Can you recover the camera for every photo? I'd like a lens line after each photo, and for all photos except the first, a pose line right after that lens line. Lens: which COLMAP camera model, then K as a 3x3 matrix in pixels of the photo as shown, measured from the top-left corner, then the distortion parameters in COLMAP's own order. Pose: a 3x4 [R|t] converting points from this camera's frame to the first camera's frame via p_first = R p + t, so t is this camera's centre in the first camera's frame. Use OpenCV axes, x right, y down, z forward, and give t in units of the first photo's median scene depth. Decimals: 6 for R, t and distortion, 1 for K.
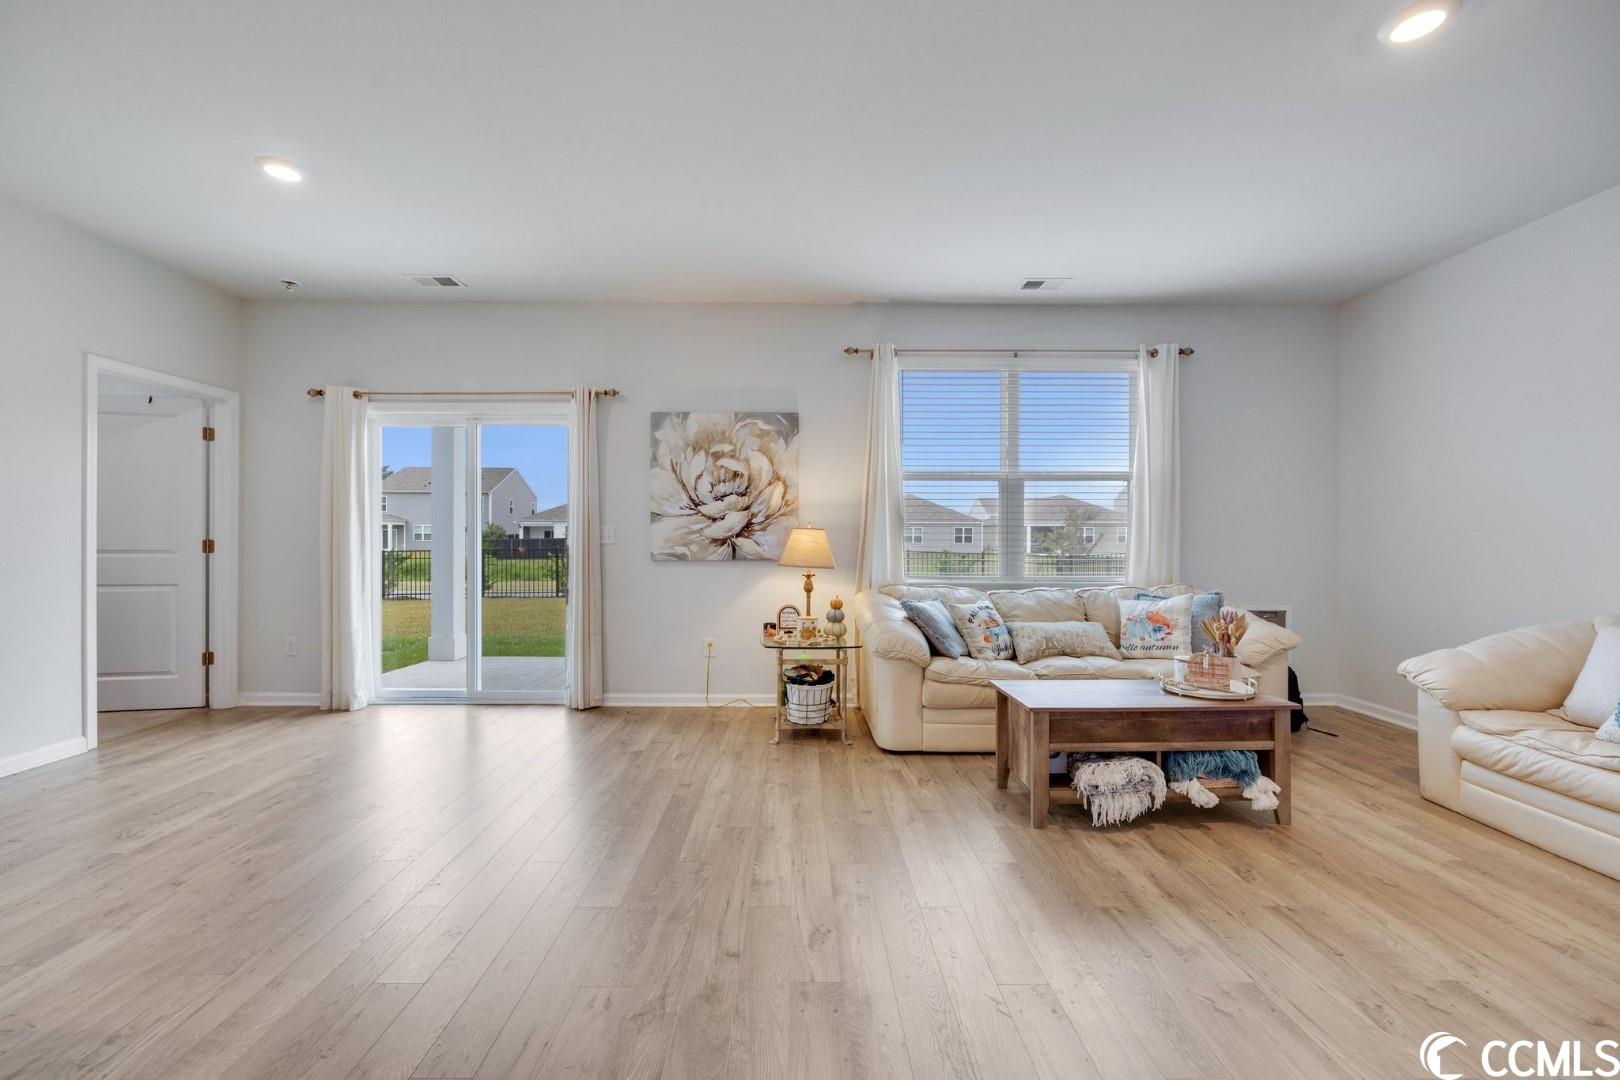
lens RADIAL K [[643.6, 0, 810.0], [0, 643.6, 540.0], [0, 0, 1]] dist [-0.010699, -0.000031]
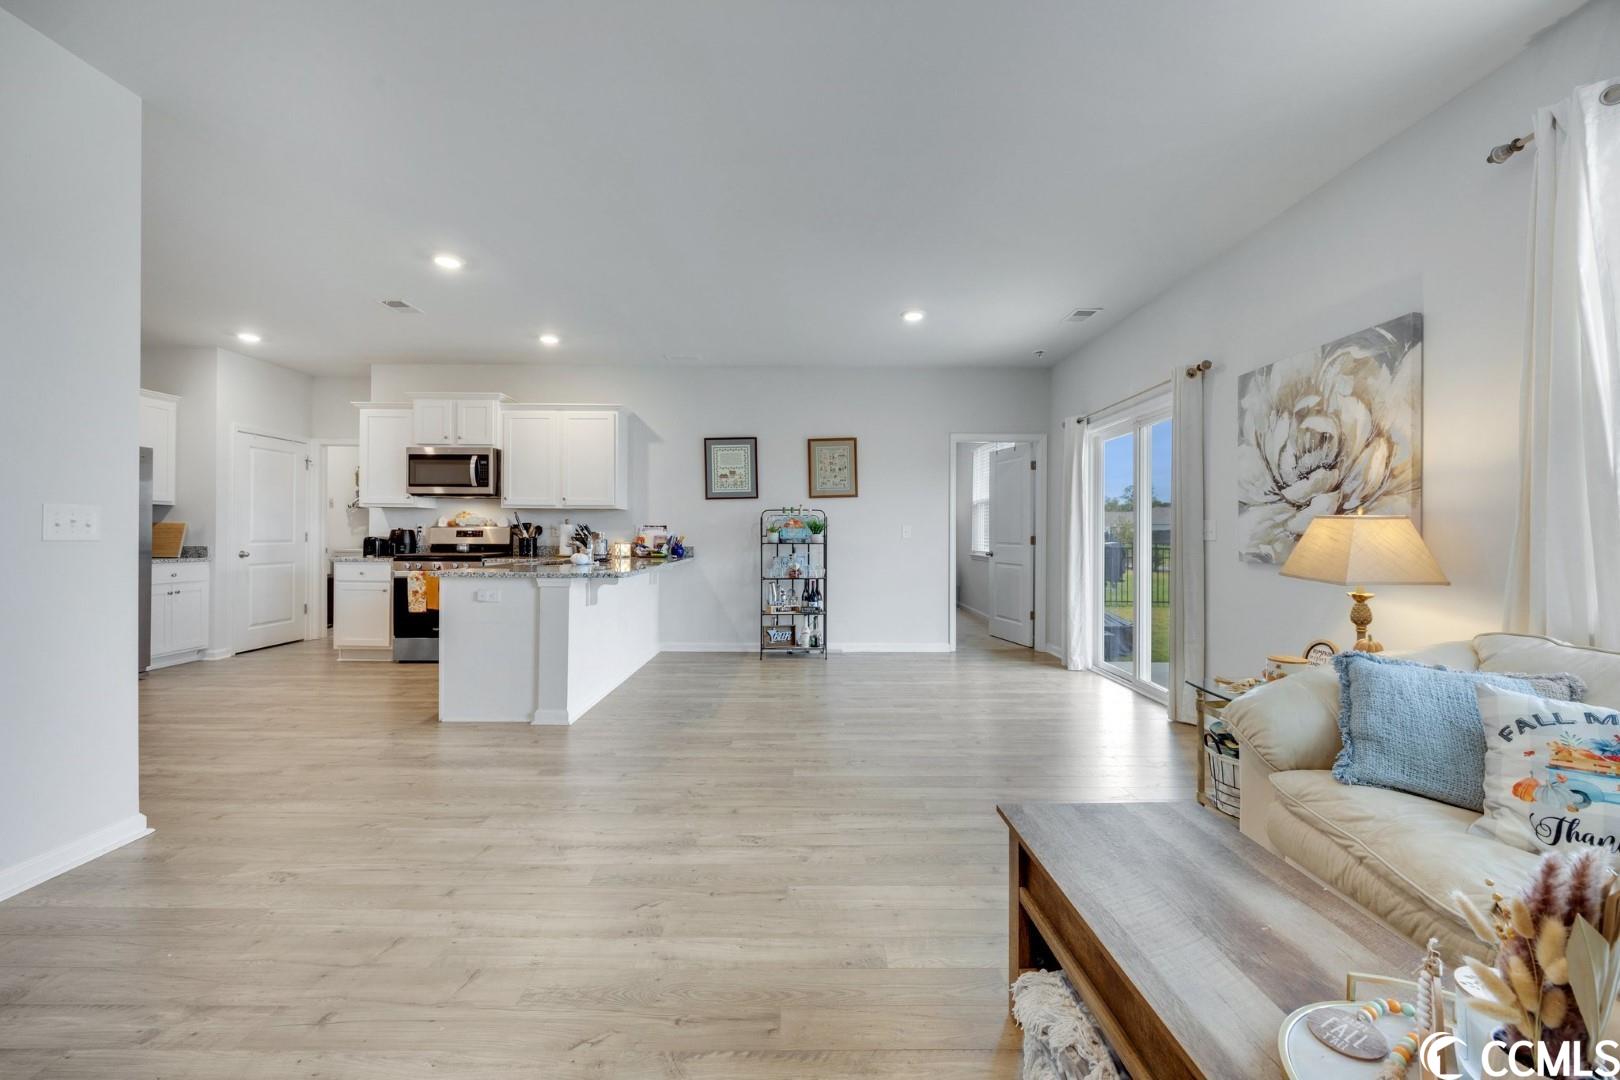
lens RADIAL K [[643.6, 0, 810.0], [0, 643.6, 540.0], [0, 0, 1]] dist [-0.010699, -0.000031]
pose [[-0.008052, 0.005699, -0.999951, 0.552470], [0.000801, 0.999983, 0.005692, -0.000179], [0.999967, -0.000755, -0.008056, 0.473230]]
